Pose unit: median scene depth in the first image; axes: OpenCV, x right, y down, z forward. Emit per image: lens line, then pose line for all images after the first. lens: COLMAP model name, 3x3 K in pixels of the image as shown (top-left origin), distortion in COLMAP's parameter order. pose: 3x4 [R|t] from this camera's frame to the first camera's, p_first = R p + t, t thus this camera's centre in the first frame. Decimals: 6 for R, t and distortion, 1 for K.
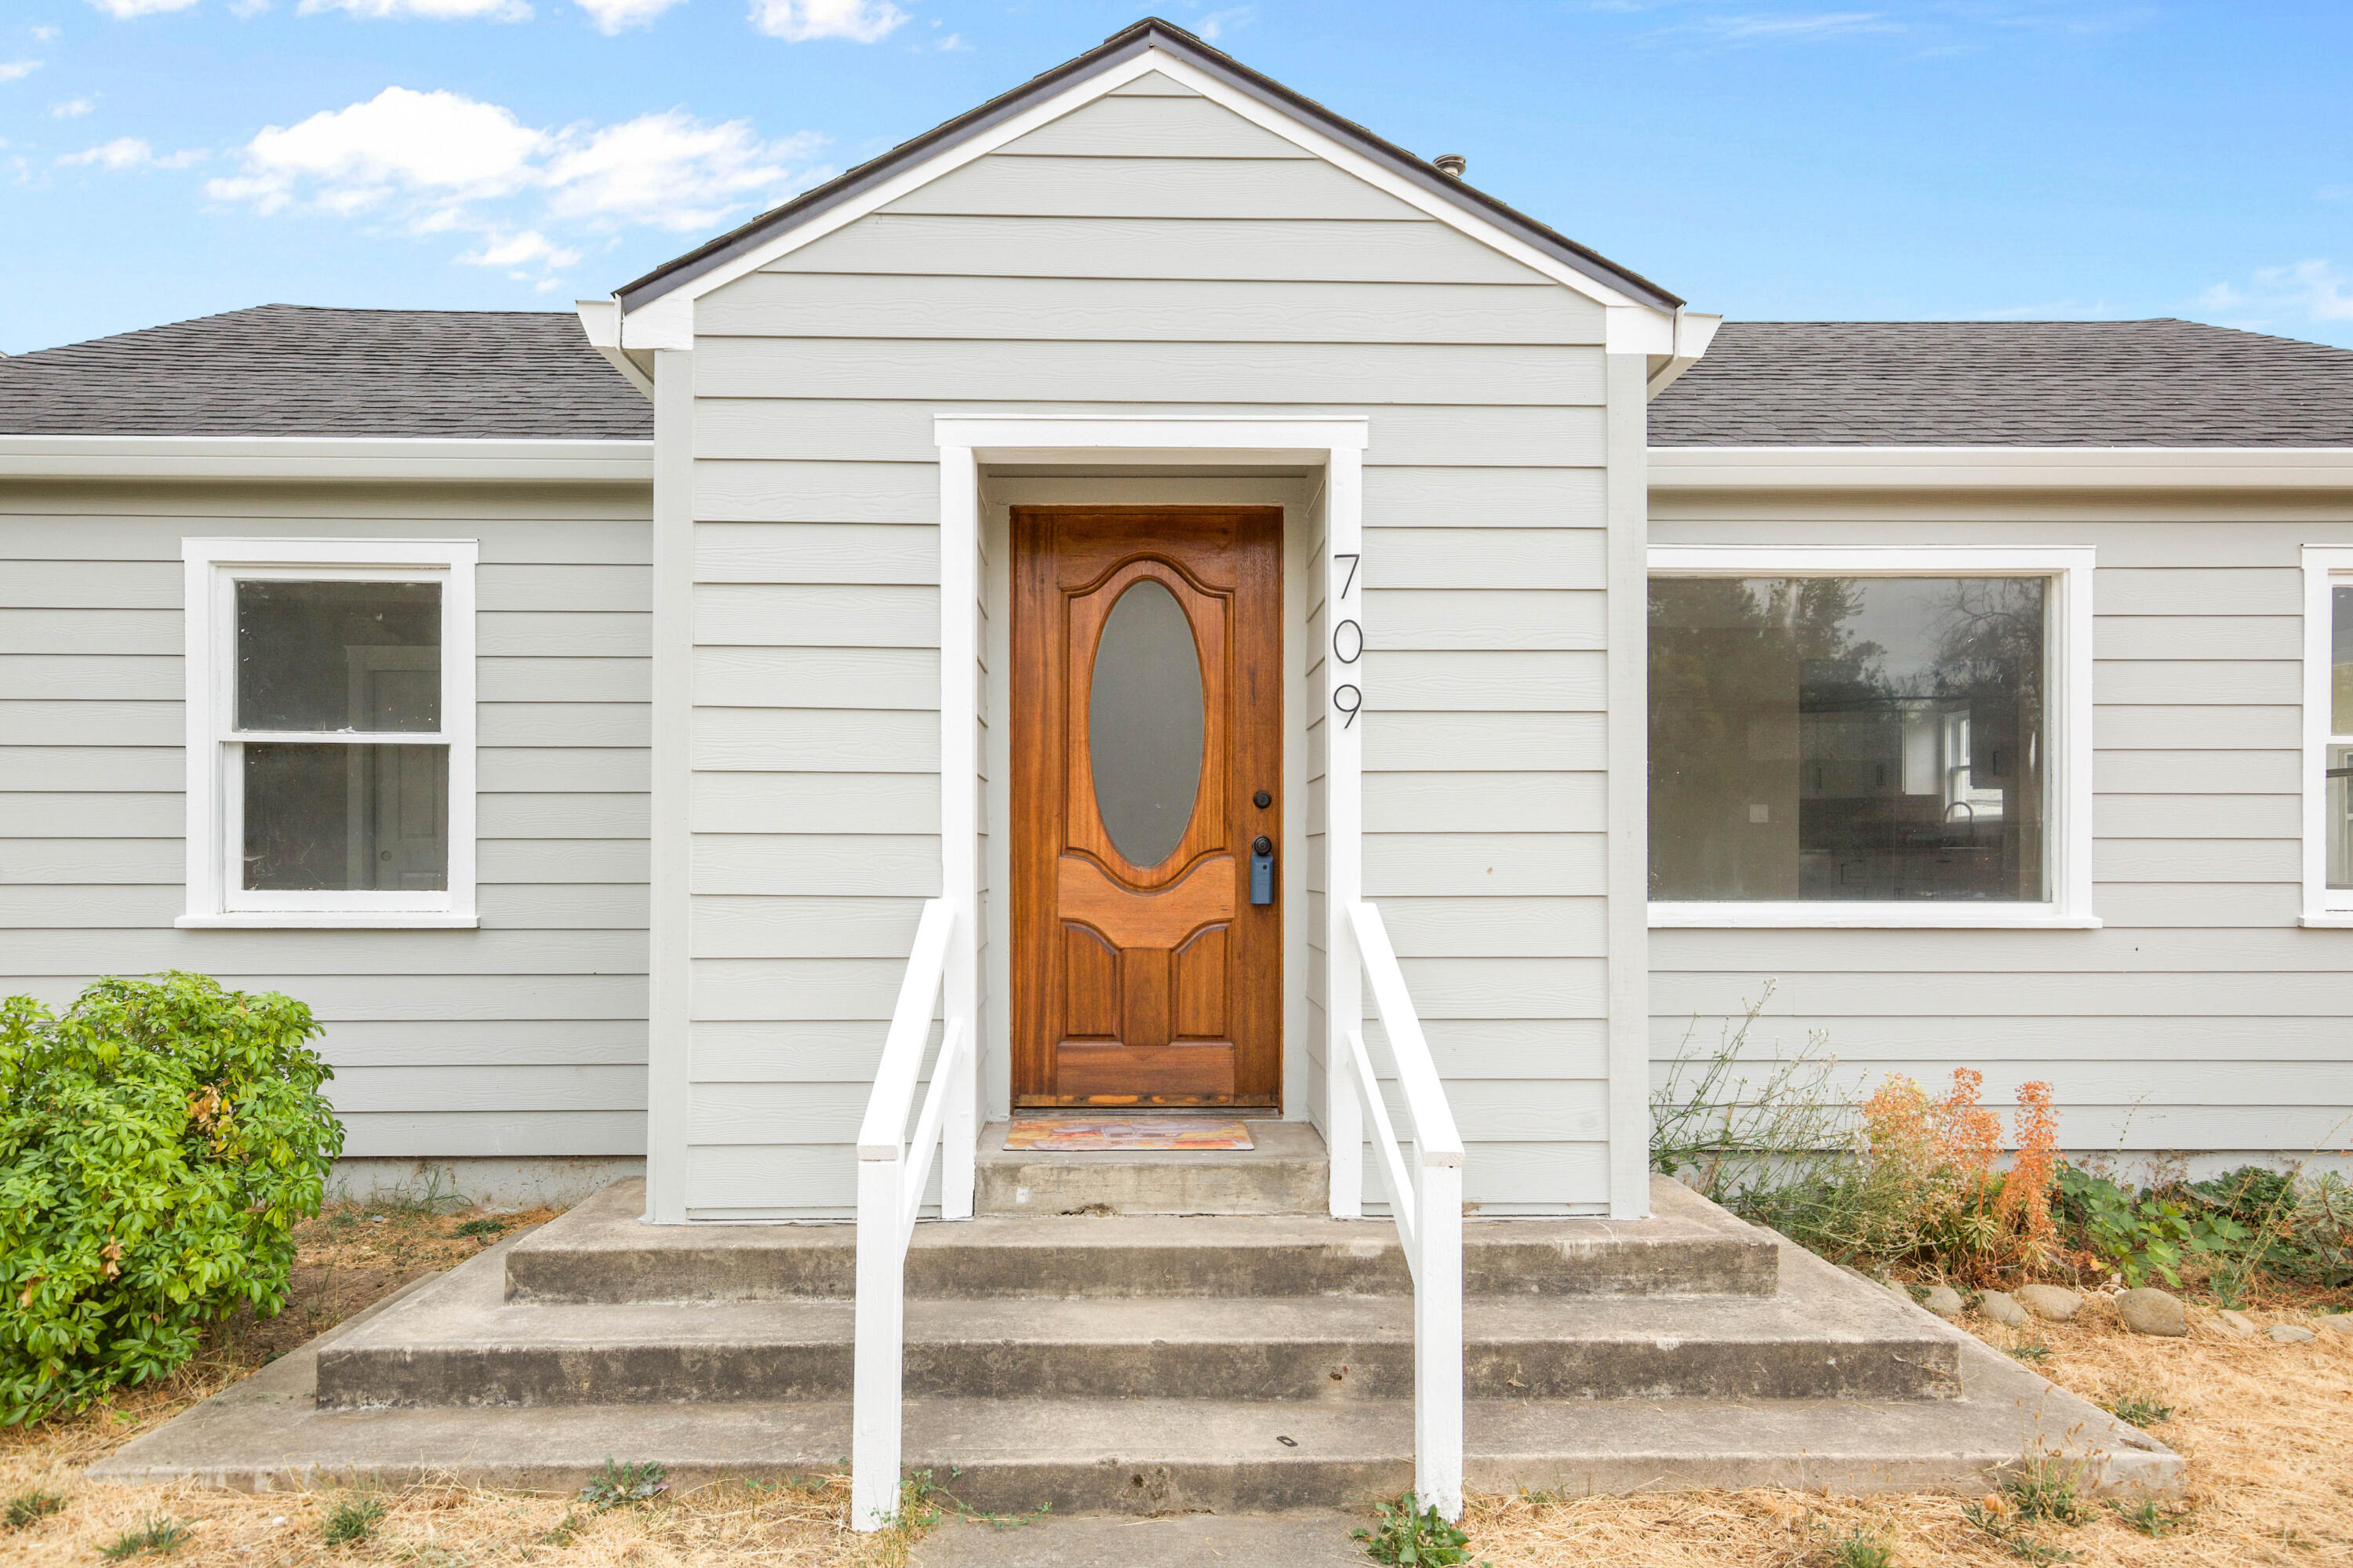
lens RADIAL K [[1393.9, 0, 1189.0], [0, 1393.9, 776.3], [0, 0, 1]] dist [0.017196, 0.004370]
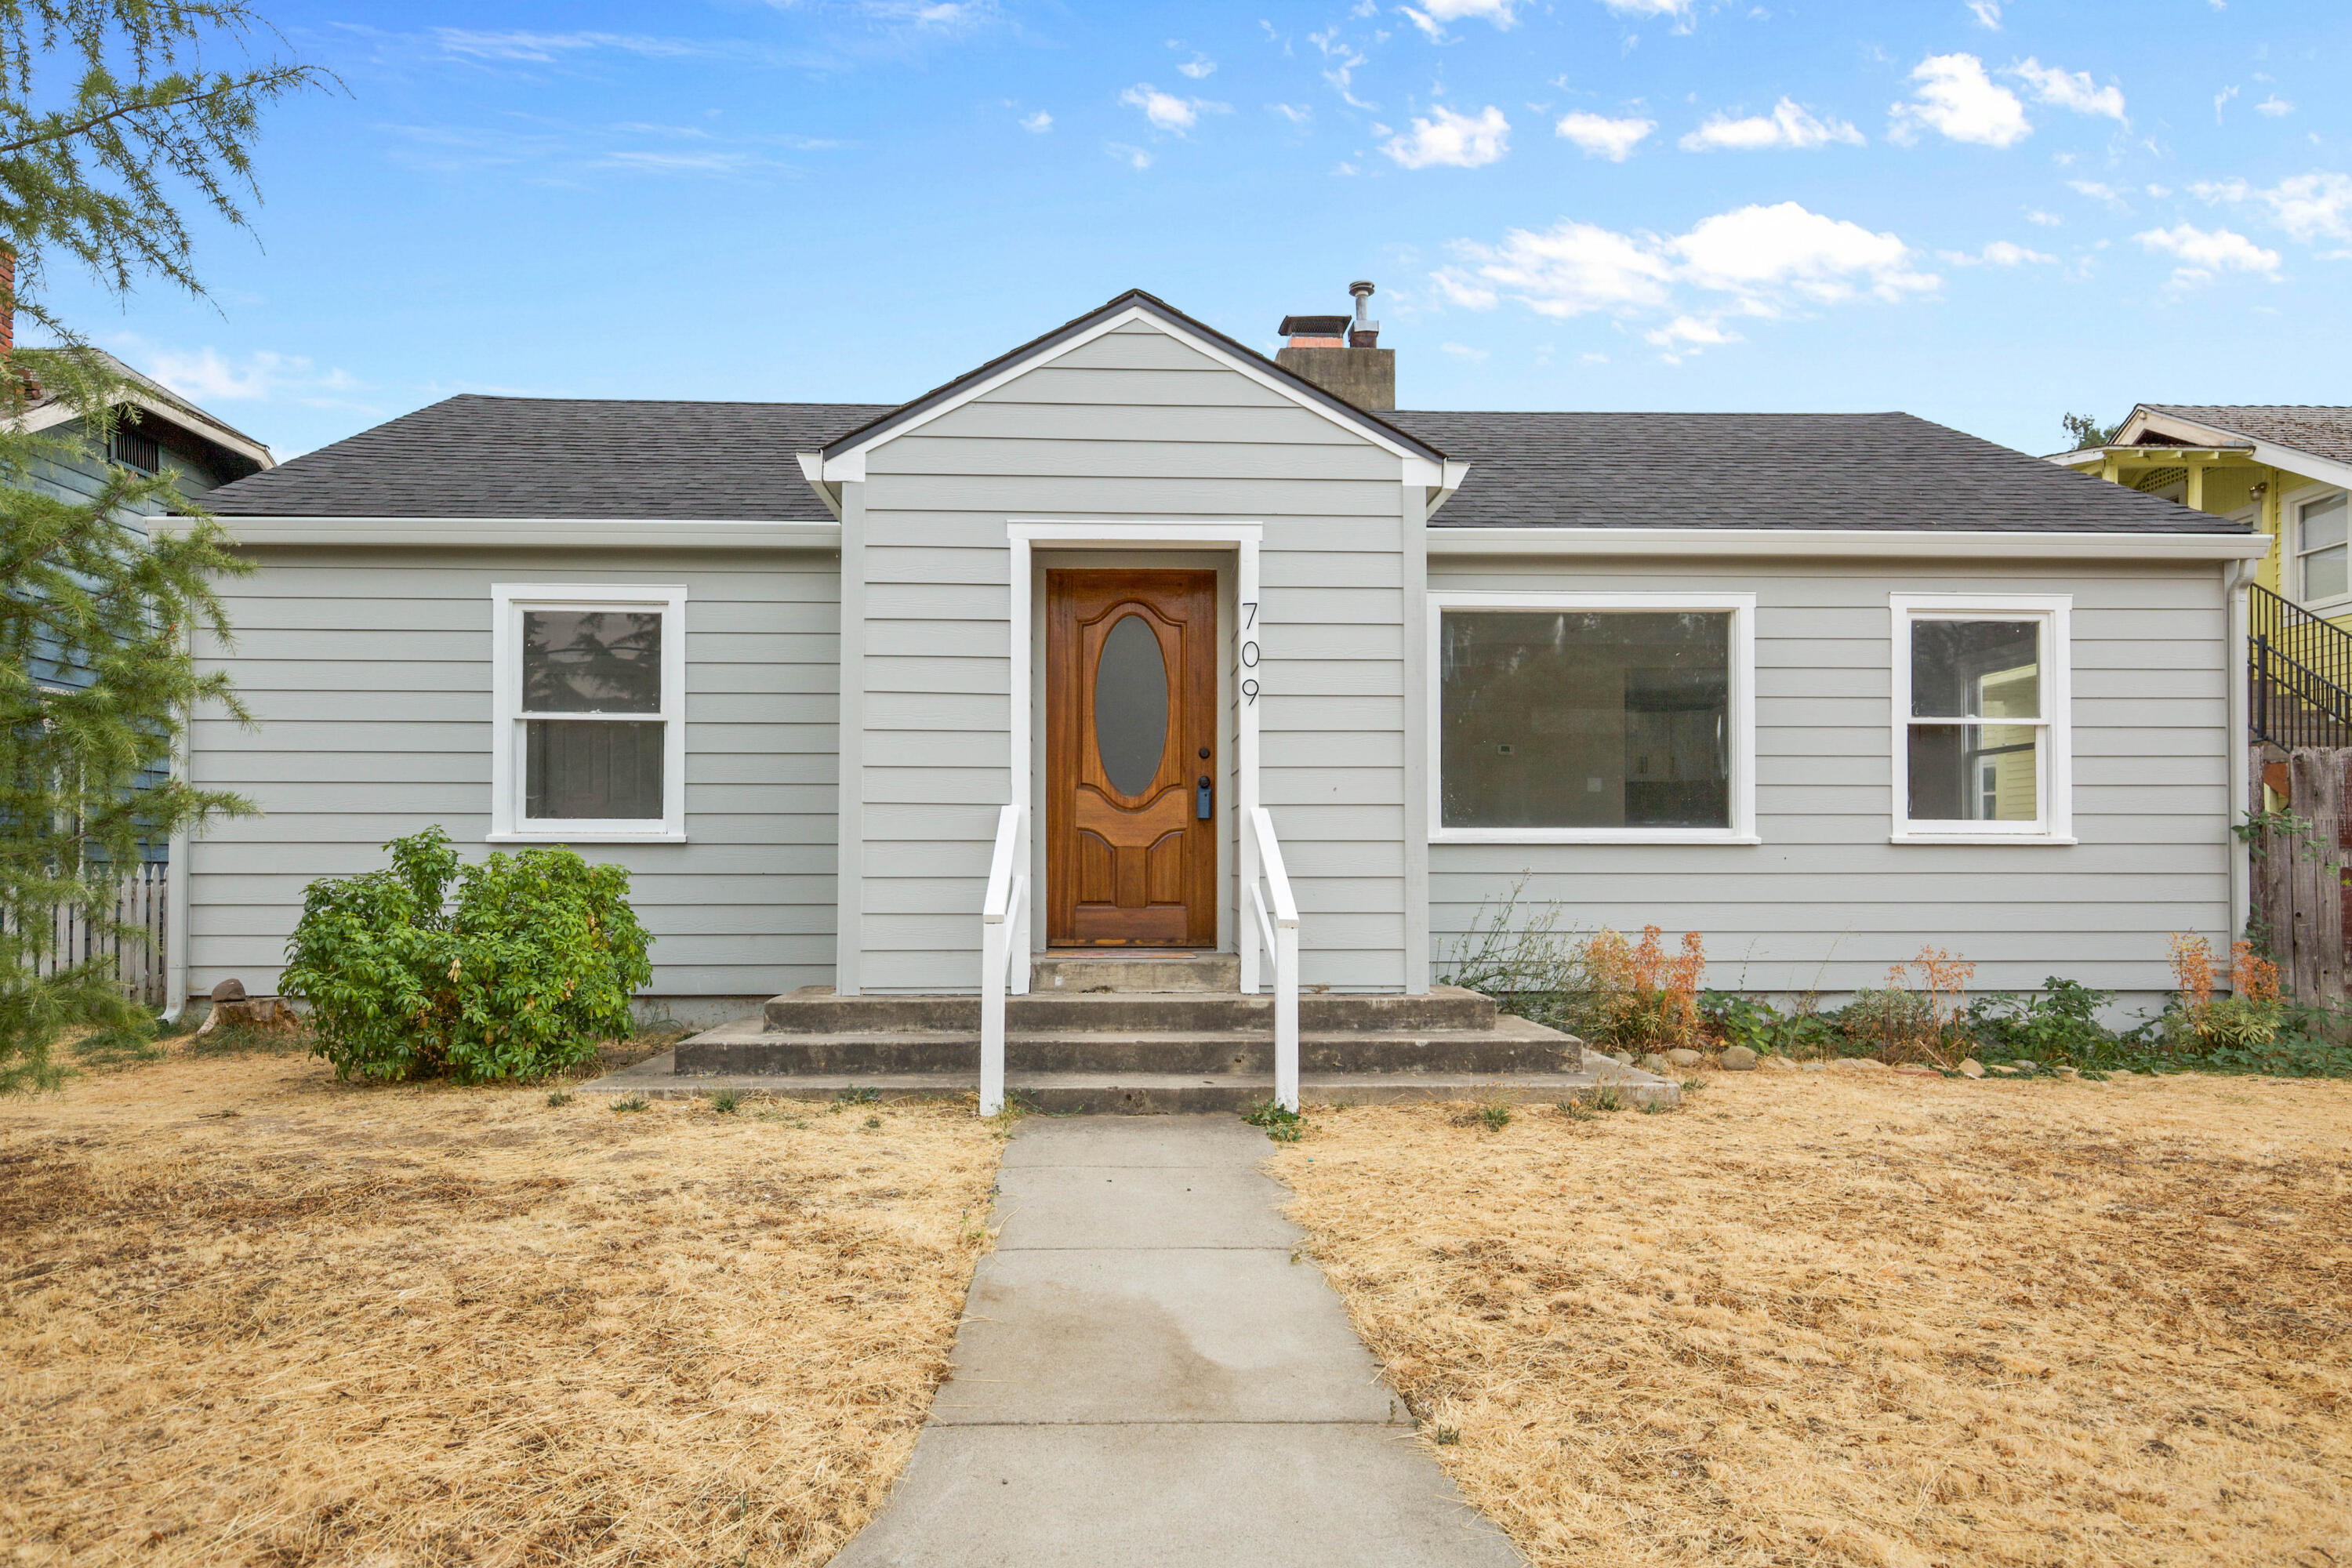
lens RADIAL K [[1393.2, 0, 1213.2], [0, 1393.2, 772.7], [0, 0, 1]] dist [0.017196, 0.004370]
pose [[0.999451, -0.000569, 0.033123, 0.011755], [0.000921, 0.999943, -0.010630, 0.065036], [-0.033115, 0.010655, 0.999395, -0.686947]]
